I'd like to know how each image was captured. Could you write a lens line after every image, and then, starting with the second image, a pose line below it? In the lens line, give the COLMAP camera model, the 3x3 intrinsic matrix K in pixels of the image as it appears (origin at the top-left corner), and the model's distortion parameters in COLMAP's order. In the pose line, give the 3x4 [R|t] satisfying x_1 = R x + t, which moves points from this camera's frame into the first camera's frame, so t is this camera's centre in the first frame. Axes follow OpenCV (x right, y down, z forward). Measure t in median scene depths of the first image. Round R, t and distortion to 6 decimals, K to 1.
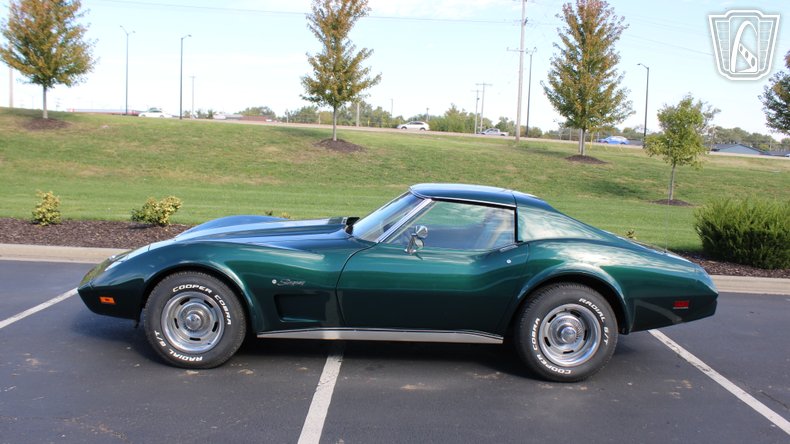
lens RADIAL K [[719.6, 0, 384.5], [0, 719.6, 240.9], [0, 0, 1]] dist [-0.160065, 0.159005]
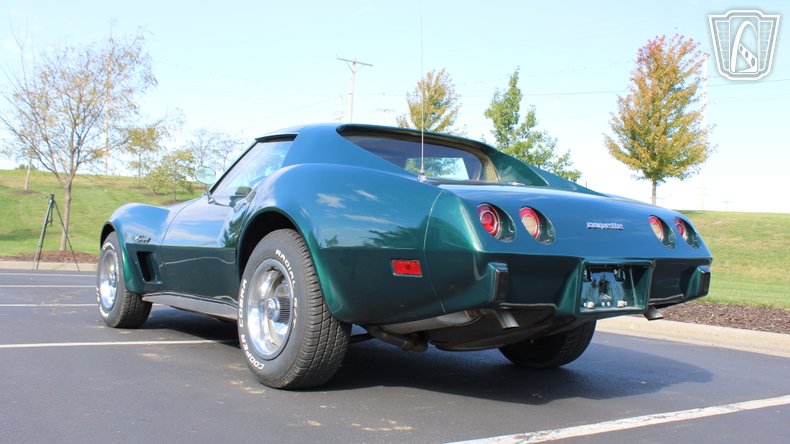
lens RADIAL K [[812.0, 0, 394.0], [0, 812.0, 245.5], [0, 0, 1]] dist [-0.136320, 0.175954]
pose [[0.567118, -0.021494, -0.823356, 0.191309], [-0.128833, 0.985039, -0.114454, 0.030152], [0.813498, 0.170984, 0.555864, 0.140648]]
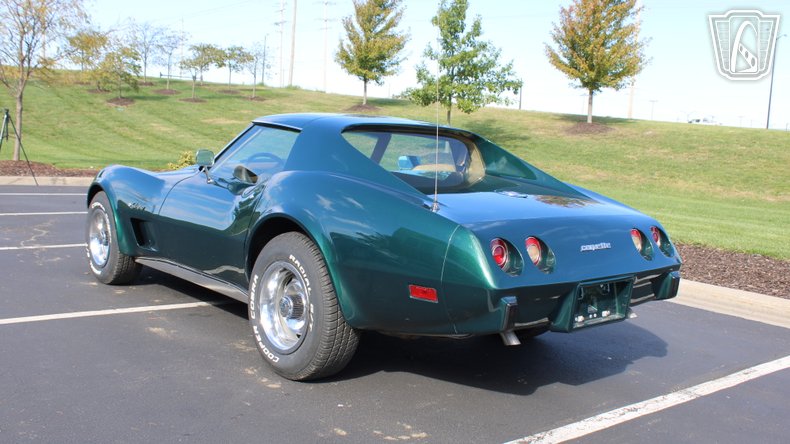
lens RADIAL K [[785.8, 0, 398.3], [0, 785.8, 245.7], [0, 0, 1]] dist [-0.130038, 0.139656]
pose [[0.636285, 0.101617, -0.764733, 0.188149], [-0.136239, 0.990508, 0.018262, 0.009225], [0.759329, 0.092566, 0.644089, 0.122355]]
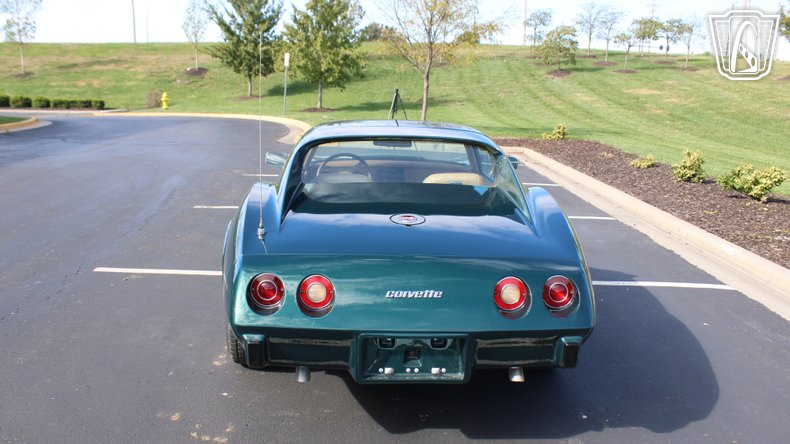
lens RADIAL K [[689.3, 0, 374.0], [0, 689.3, 228.5], [0, 0, 1]] dist [-0.164251, 0.161481]
pose [[0.000096, 0.179030, -0.983844, 0.208294], [-0.167318, 0.969977, 0.176491, -0.021721], [0.985903, 0.164597, 0.030048, 0.231460]]
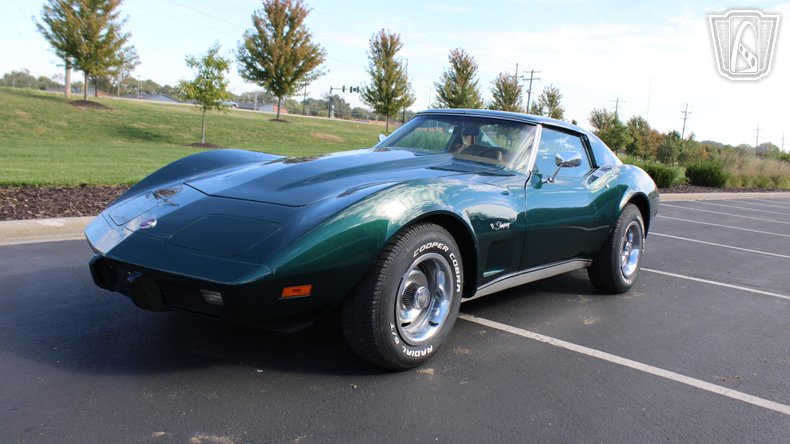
lens RADIAL K [[689.3, 0, 374.0], [0, 689.3, 228.5], [0, 0, 1]] dist [-0.164251, 0.161481]
pose [[0.661780, -0.101964, 0.742731, -0.161963], [0.059264, 0.994723, 0.083754, -0.001985], [-0.747352, -0.011409, 0.664331, 0.124677]]
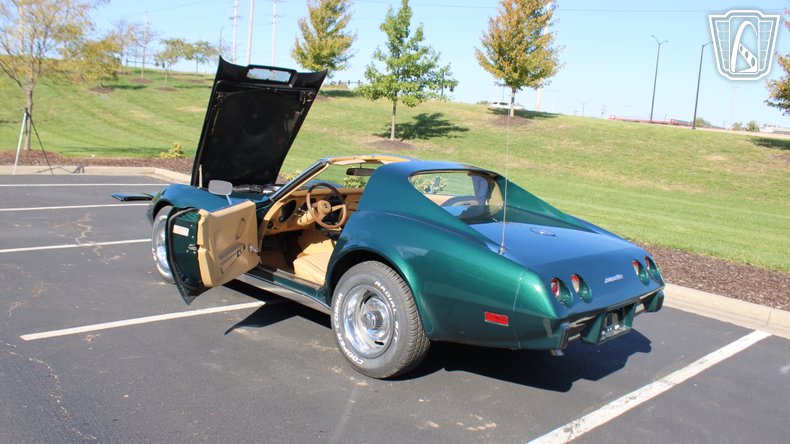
lens RADIAL K [[689.3, 0, 374.0], [0, 689.3, 228.5], [0, 0, 1]] dist [-0.164251, 0.161481]
pose [[0.686308, 0.127222, -0.716098, 0.177881], [-0.146337, 0.988602, 0.035385, -0.002311], [0.712437, 0.080507, 0.697102, 0.084555]]
